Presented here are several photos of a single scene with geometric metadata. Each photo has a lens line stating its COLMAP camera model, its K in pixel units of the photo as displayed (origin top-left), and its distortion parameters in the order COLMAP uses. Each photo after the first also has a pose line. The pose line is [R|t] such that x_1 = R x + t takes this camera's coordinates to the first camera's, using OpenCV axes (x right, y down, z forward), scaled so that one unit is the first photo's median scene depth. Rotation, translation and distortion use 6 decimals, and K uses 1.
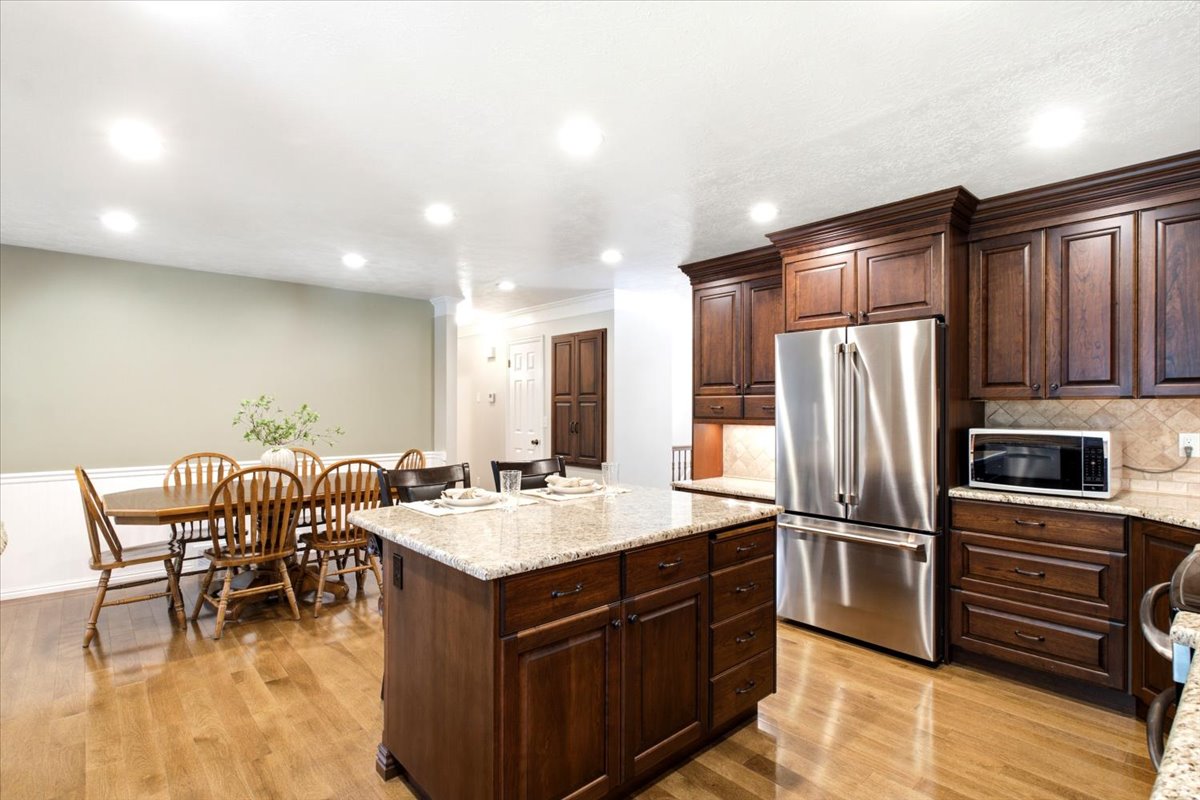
lens RADIAL K [[587.7, 0, 596.0], [0, 587.7, 404.4], [0, 0, 1]] dist [0.002610, 0.000112]
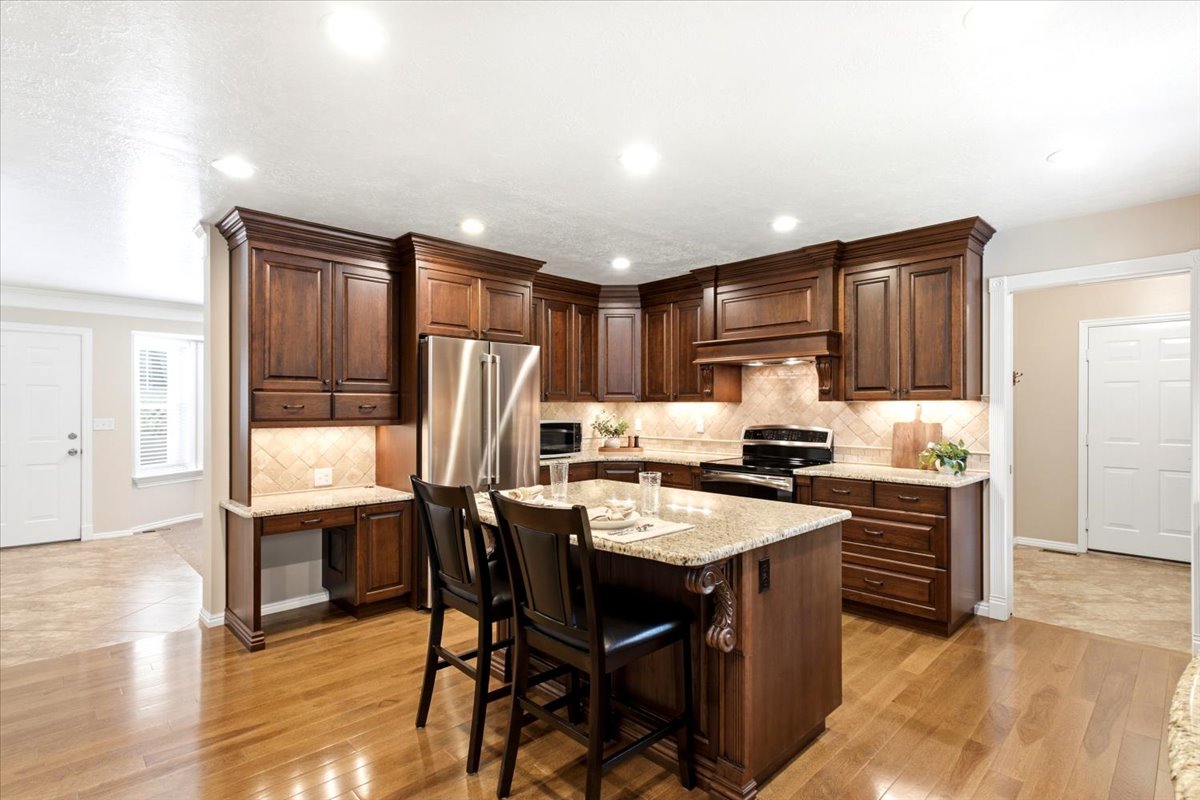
lens RADIAL K [[587.7, 0, 600.5], [0, 587.7, 404.0], [0, 0, 1]] dist [0.002610, 0.000112]
pose [[-0.048283, 0.004274, 0.998825, -0.889912], [-0.005028, 0.999977, -0.004522, 0.004574], [-0.998821, -0.005241, -0.048260, 0.904970]]
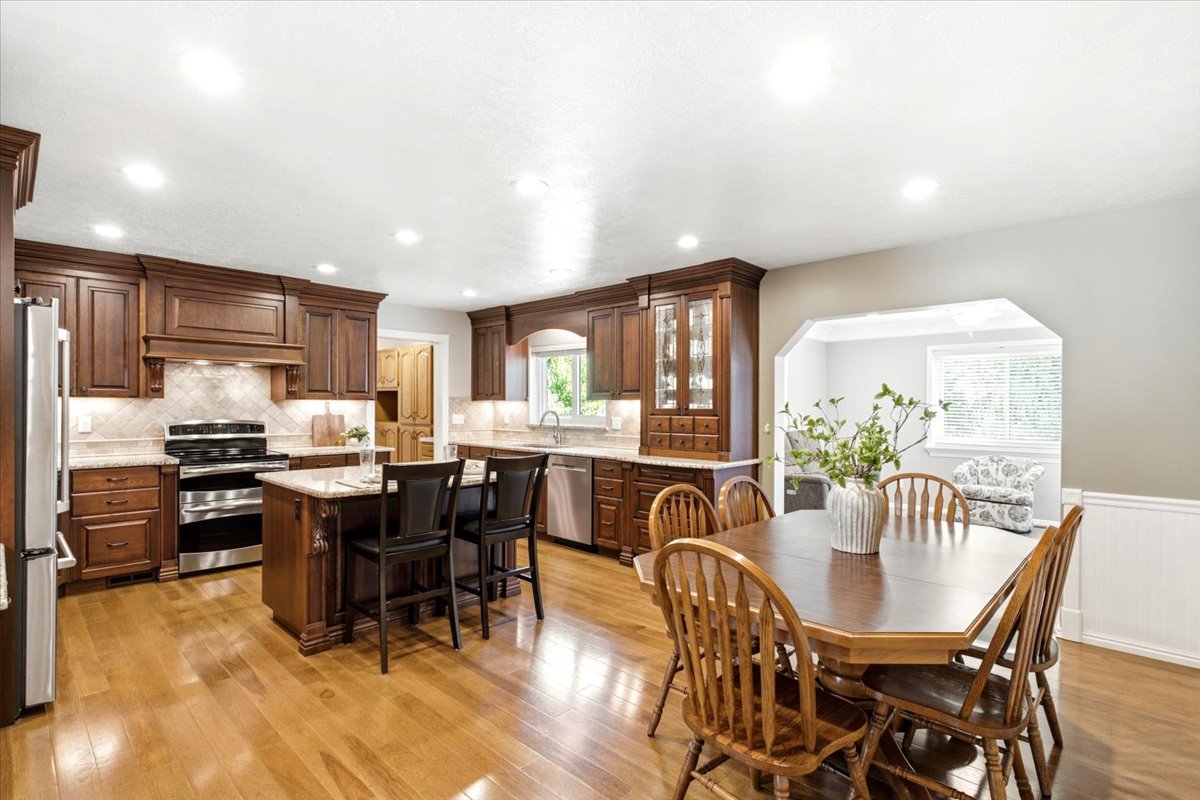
lens RADIAL K [[552.7, 0, 599.8], [0, 552.7, 406.5], [0, 0, 1]] dist [-0.002211, -0.000166]
pose [[-0.995665, -0.004372, -0.092910, -0.327969], [-0.003777, 0.999971, -0.006579, 0.017687], [0.092936, -0.006199, -0.995653, 2.046666]]
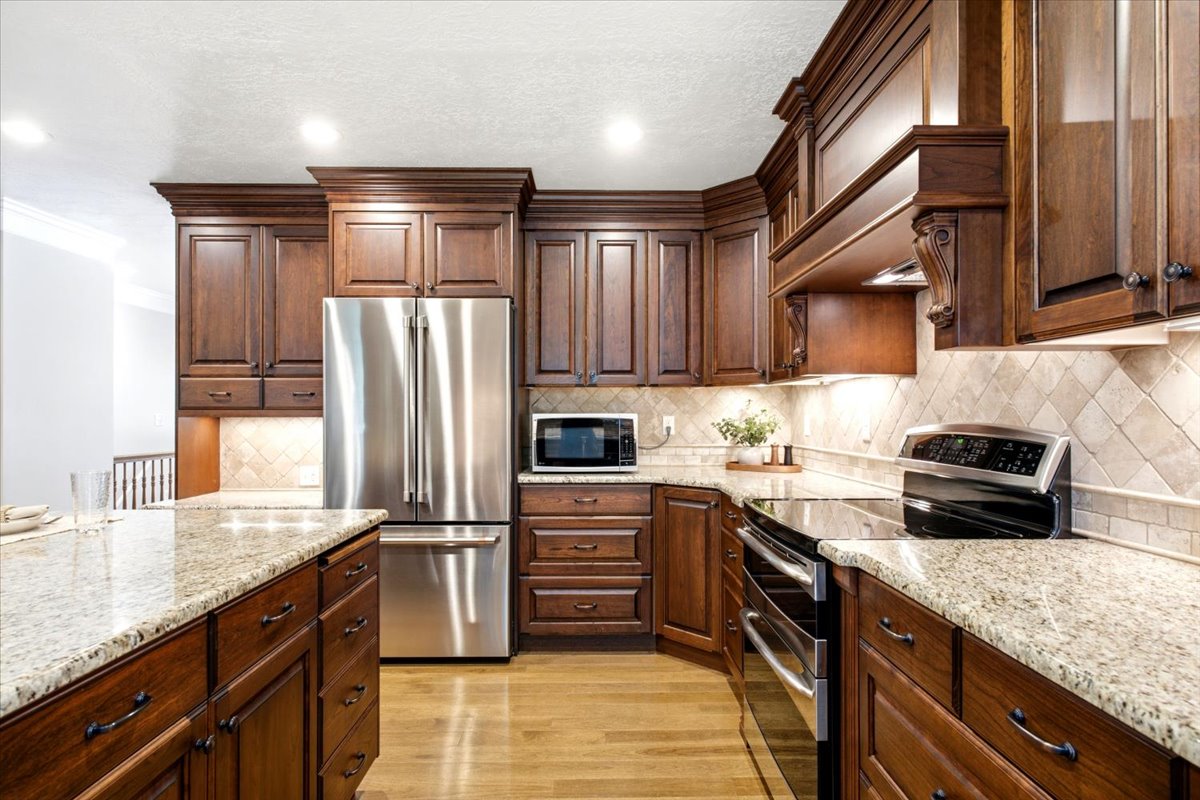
lens RADIAL K [[636.1, 0, 599.7], [0, 636.1, 410.9], [0, 0, 1]] dist [0.002039, 0.002902]
pose [[0.655518, 0.002364, 0.755176, -0.110650], [-0.002037, 0.999997, -0.001363, 0.038053], [-0.755177, -0.000645, 0.655521, 0.206069]]
